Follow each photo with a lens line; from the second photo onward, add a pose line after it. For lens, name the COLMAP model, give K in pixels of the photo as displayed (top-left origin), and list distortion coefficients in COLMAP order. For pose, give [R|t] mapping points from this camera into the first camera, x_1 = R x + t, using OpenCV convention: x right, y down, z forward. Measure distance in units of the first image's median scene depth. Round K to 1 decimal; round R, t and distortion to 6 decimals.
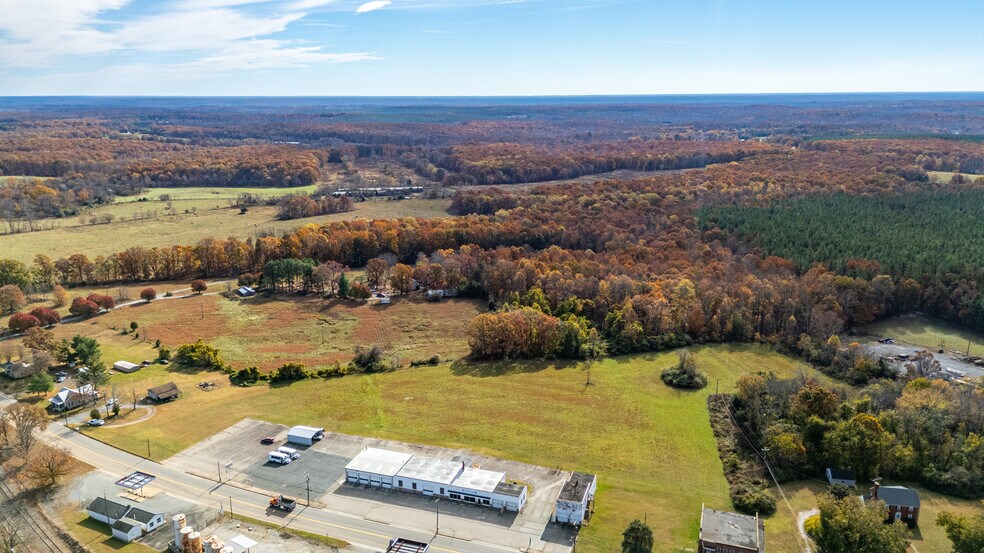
lens RADIAL K [[718.5, 0, 493.9], [0, 718.5, 273.0], [0, 0, 1]] dist [0.065284, -0.053253]
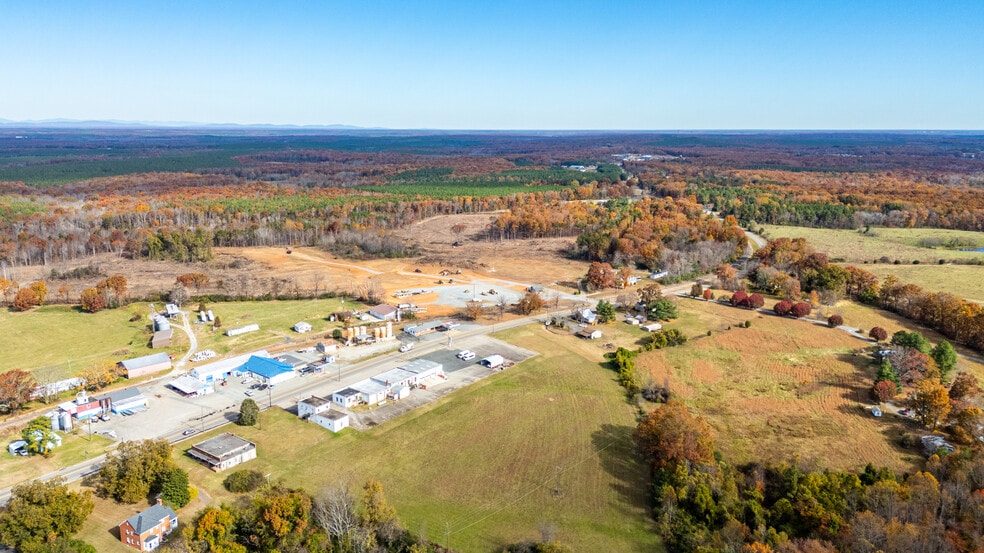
lens RADIAL K [[718.5, 0, 496.6], [0, 718.5, 276.0], [0, 0, 1]] dist [0.065284, -0.053253]
pose [[-0.313933, 0.196382, -0.928913, 0.934030], [-0.235610, 0.931658, 0.276589, -0.301940], [0.919746, 0.305692, -0.246209, 1.170769]]
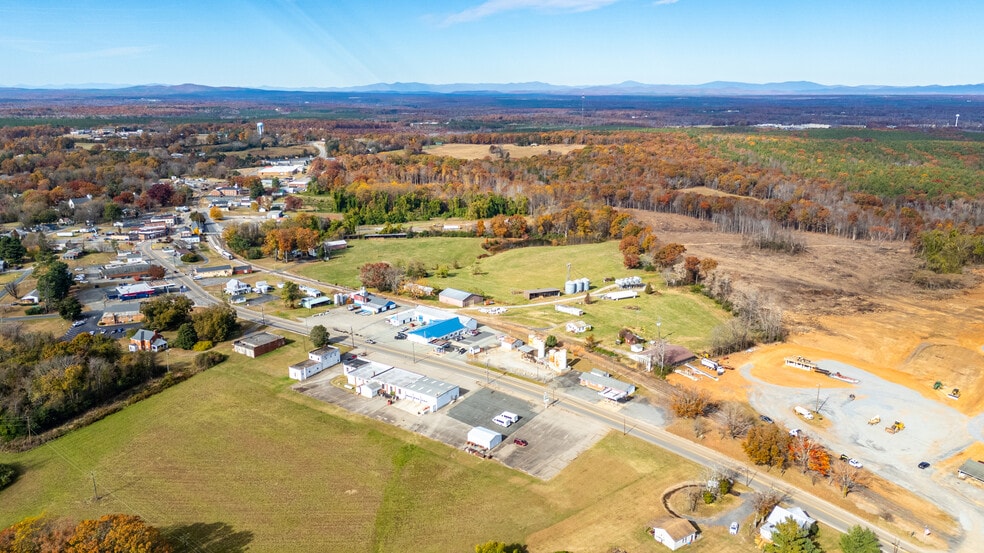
lens RADIAL K [[718.5, 0, 495.9], [0, 718.5, 279.6], [0, 0, 1]] dist [0.065284, -0.053253]
pose [[-0.957703, -0.074251, 0.278013, -0.477860], [0.070225, 0.876617, 0.476037, -0.391594], [-0.279057, 0.475426, -0.834325, 1.536415]]
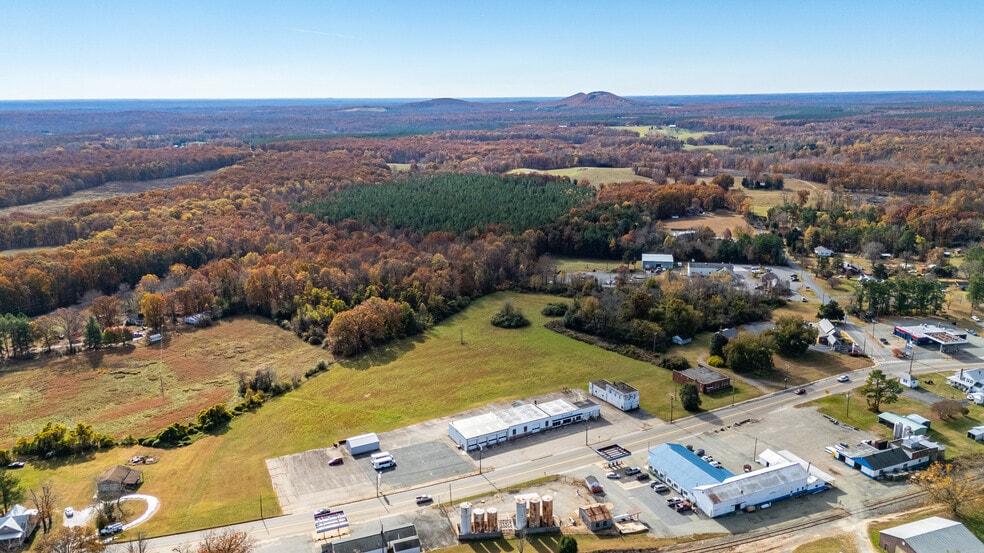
lens RADIAL K [[718.5, 0, 491.2], [0, 718.5, 274.6], [0, 0, 1]] dist [0.065284, -0.053253]
pose [[0.682210, -0.179952, 0.708666, -0.712607], [0.184575, 0.980234, 0.071227, -0.035115], [-0.707476, 0.082210, 0.701940, 0.148699]]
